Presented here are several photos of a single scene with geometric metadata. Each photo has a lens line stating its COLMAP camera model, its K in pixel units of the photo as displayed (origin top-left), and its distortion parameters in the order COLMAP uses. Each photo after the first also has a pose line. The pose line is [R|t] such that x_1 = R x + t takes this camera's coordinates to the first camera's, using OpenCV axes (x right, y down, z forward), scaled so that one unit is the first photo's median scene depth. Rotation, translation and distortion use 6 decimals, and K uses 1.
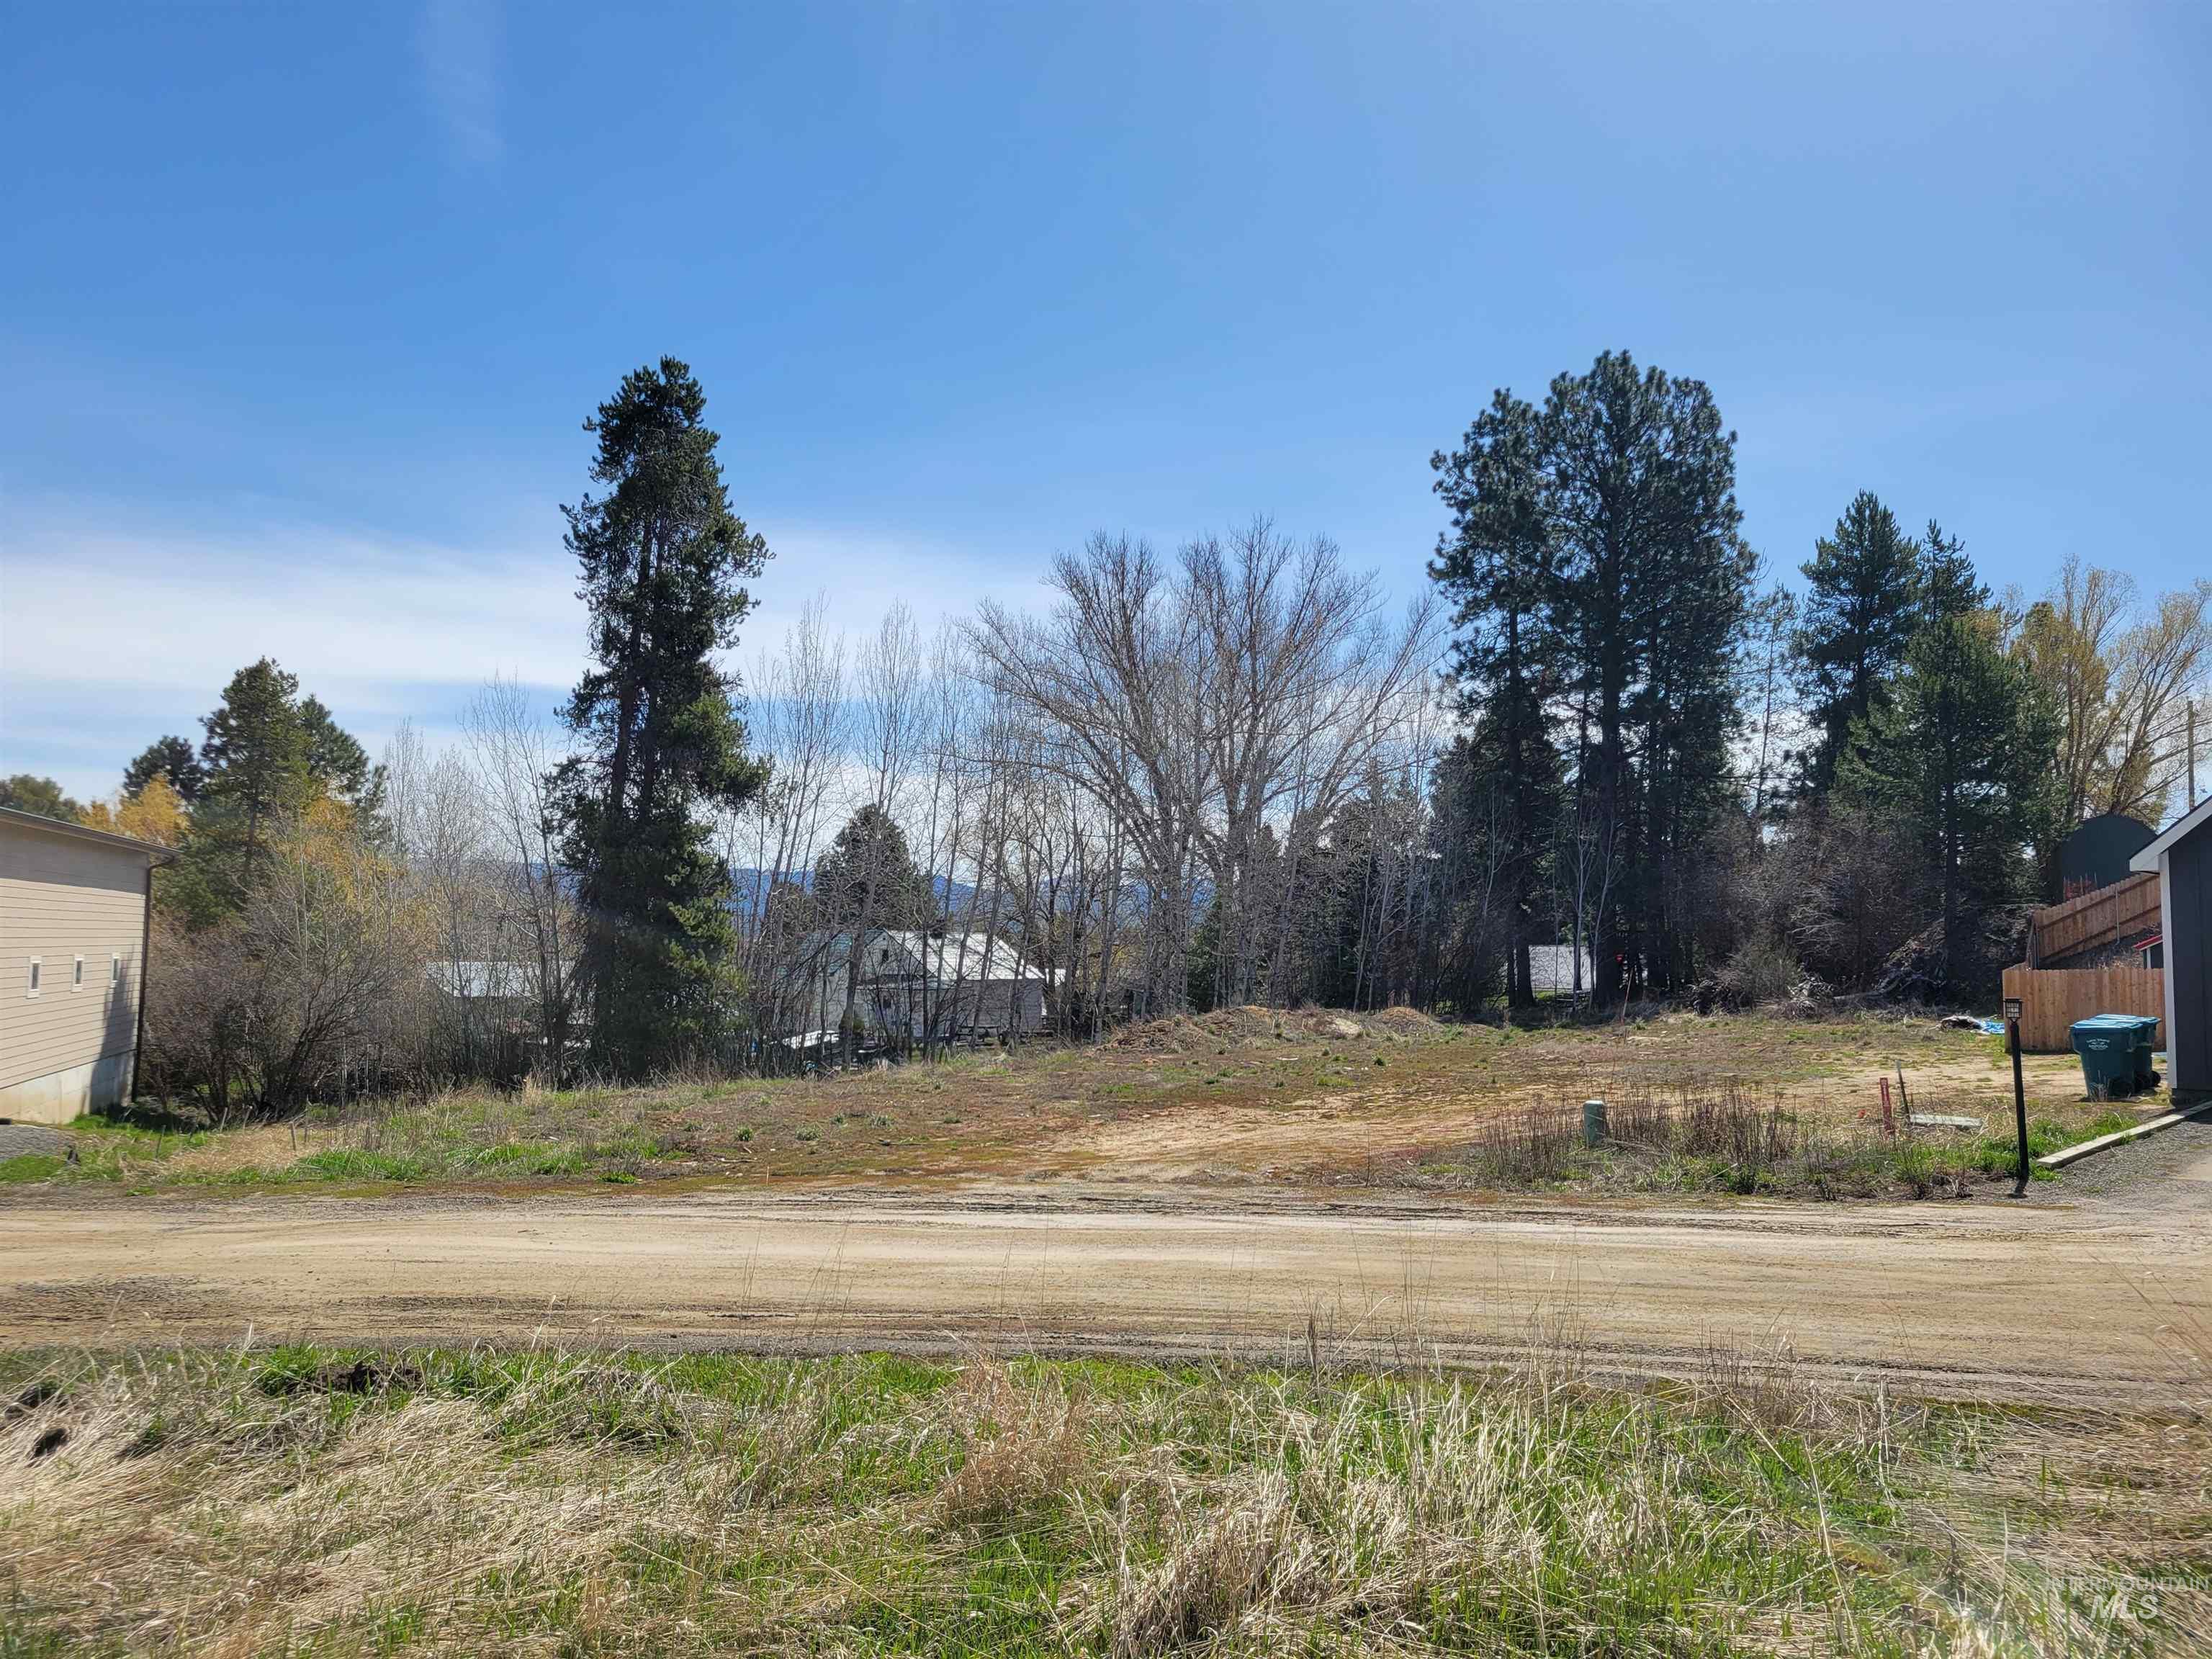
lens RADIAL K [[1618.0, 0, 1101.8], [0, 1618.0, 838.0], [0, 0, 1]] dist [0.059396, -0.037013]
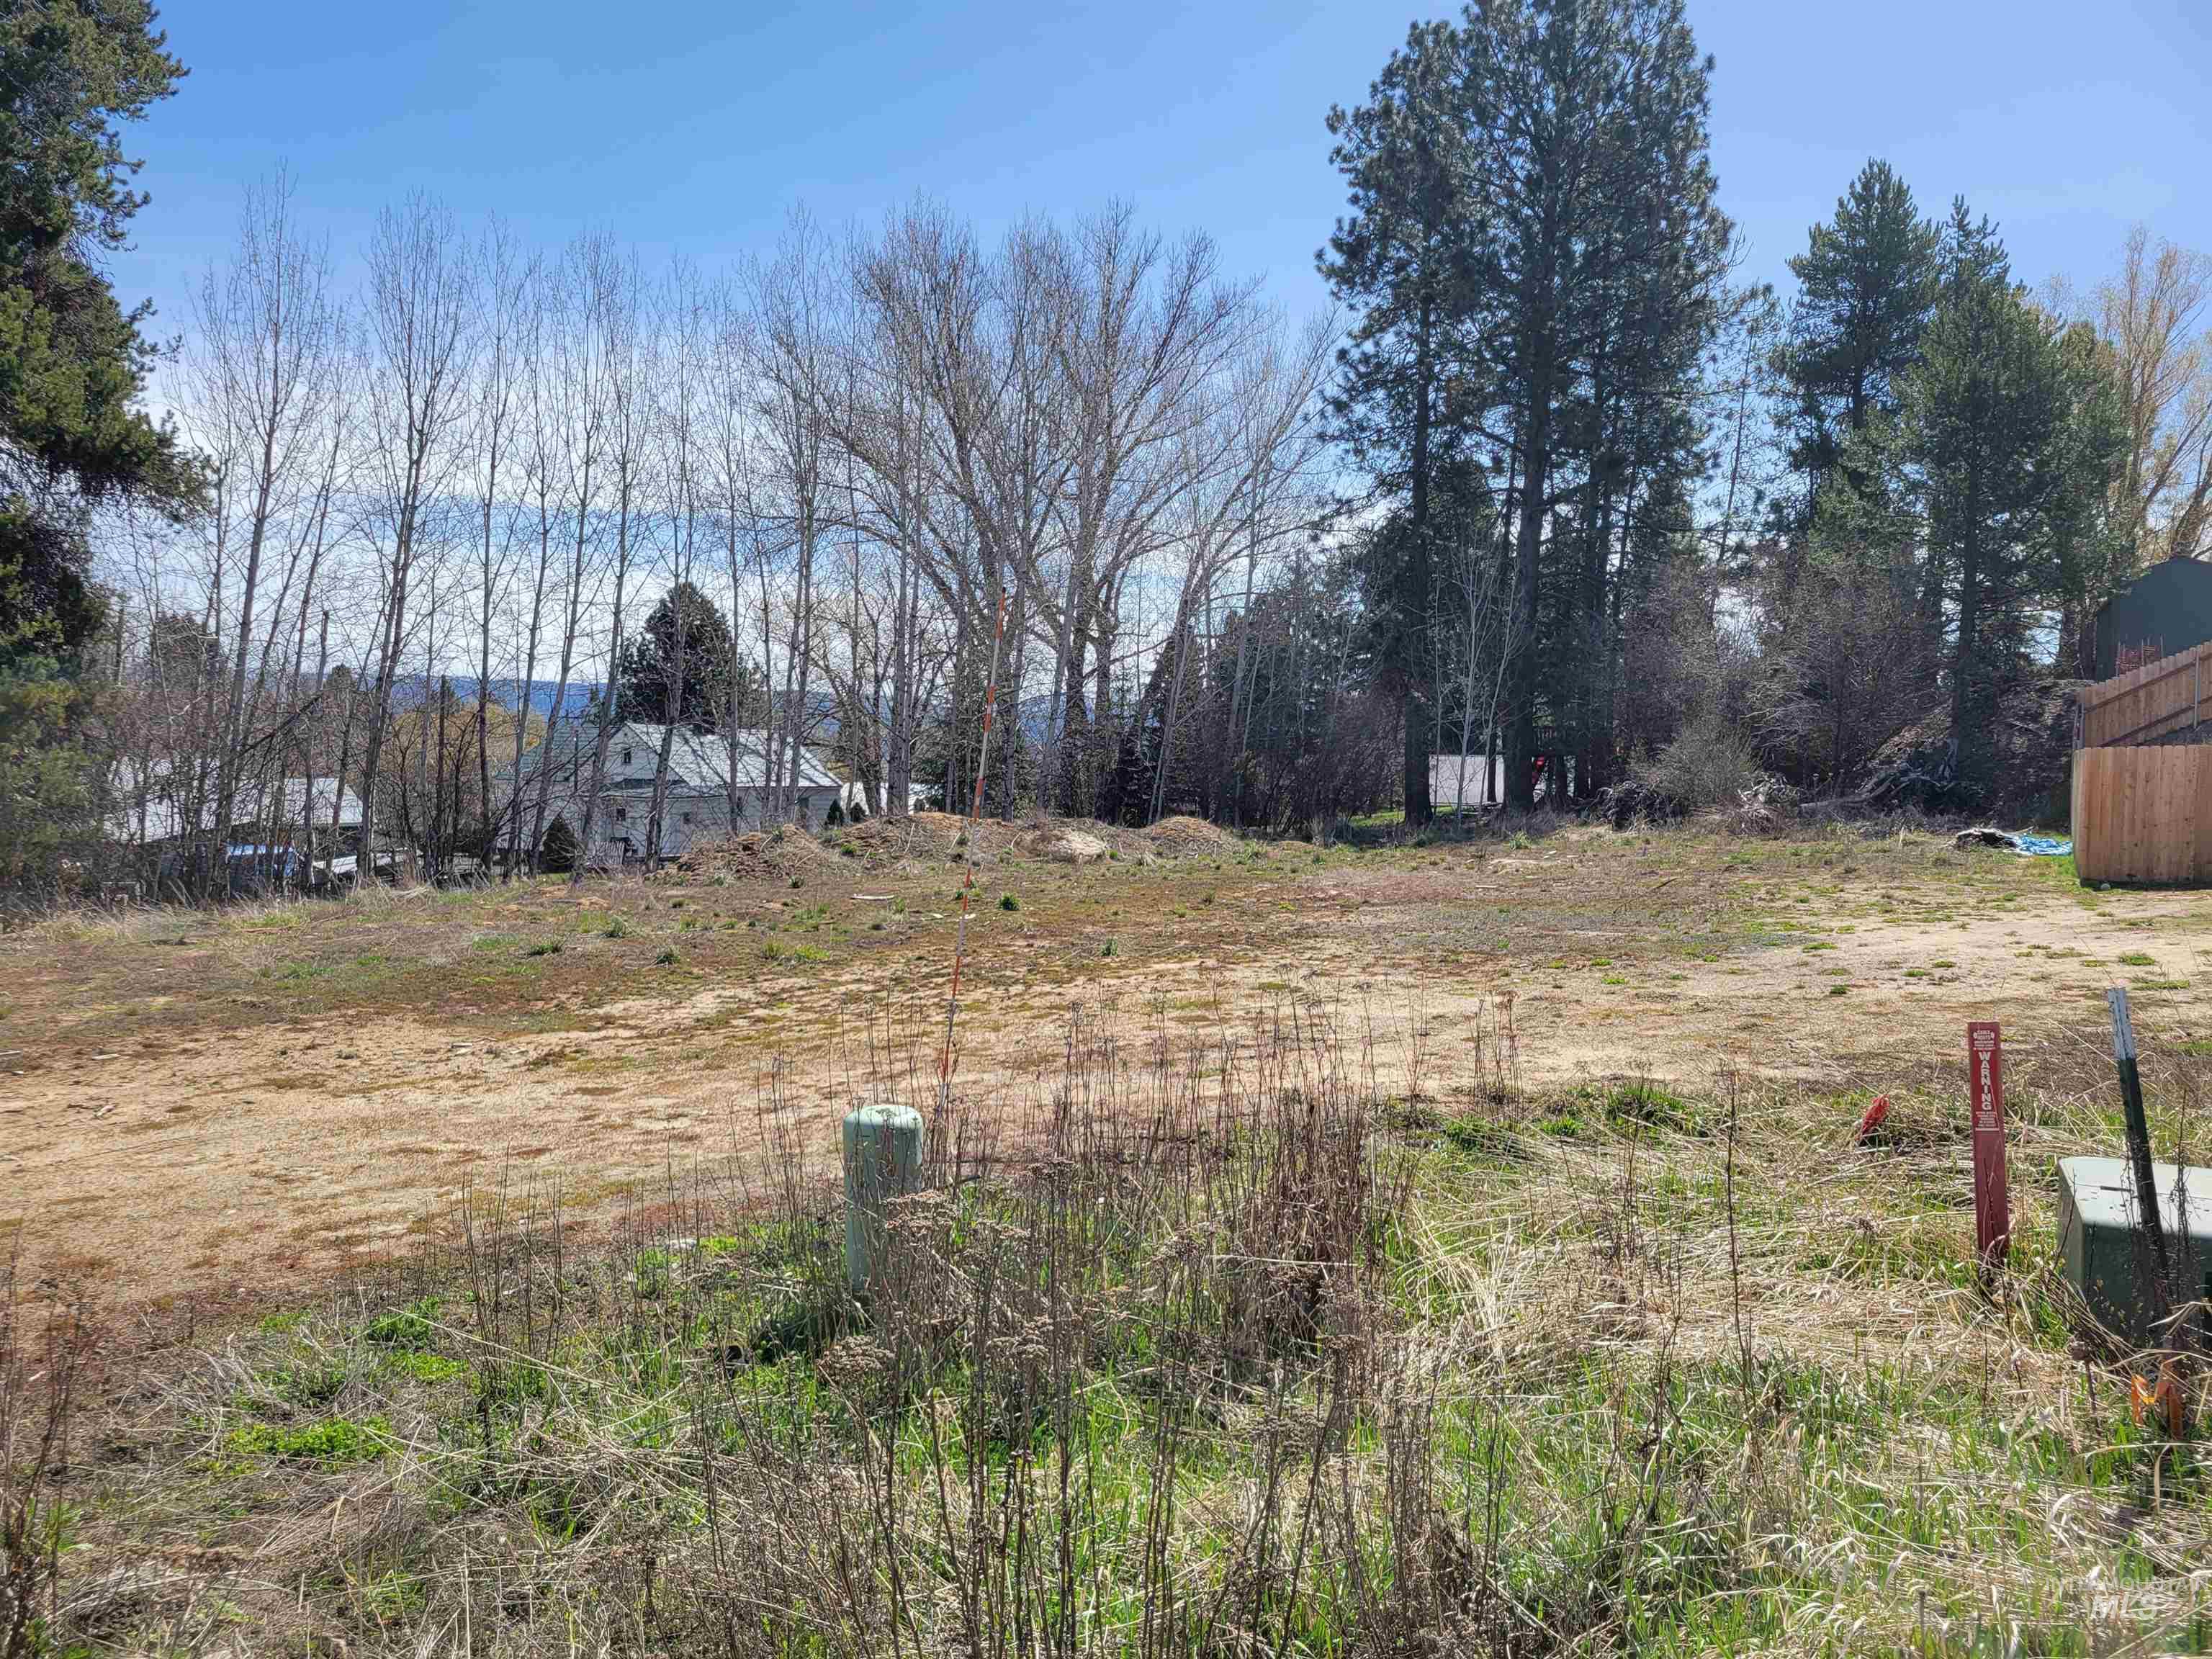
lens RADIAL K [[1694.1, 0, 1106.0], [0, 1694.1, 829.5], [0, 0, 1]] dist [0.065267, -0.040785]
pose [[0.999411, 0.003897, 0.034084, 0.076581], [-0.007459, 0.994441, 0.105027, 0.020647], [-0.033485, -0.105219, 0.993885, 0.171101]]
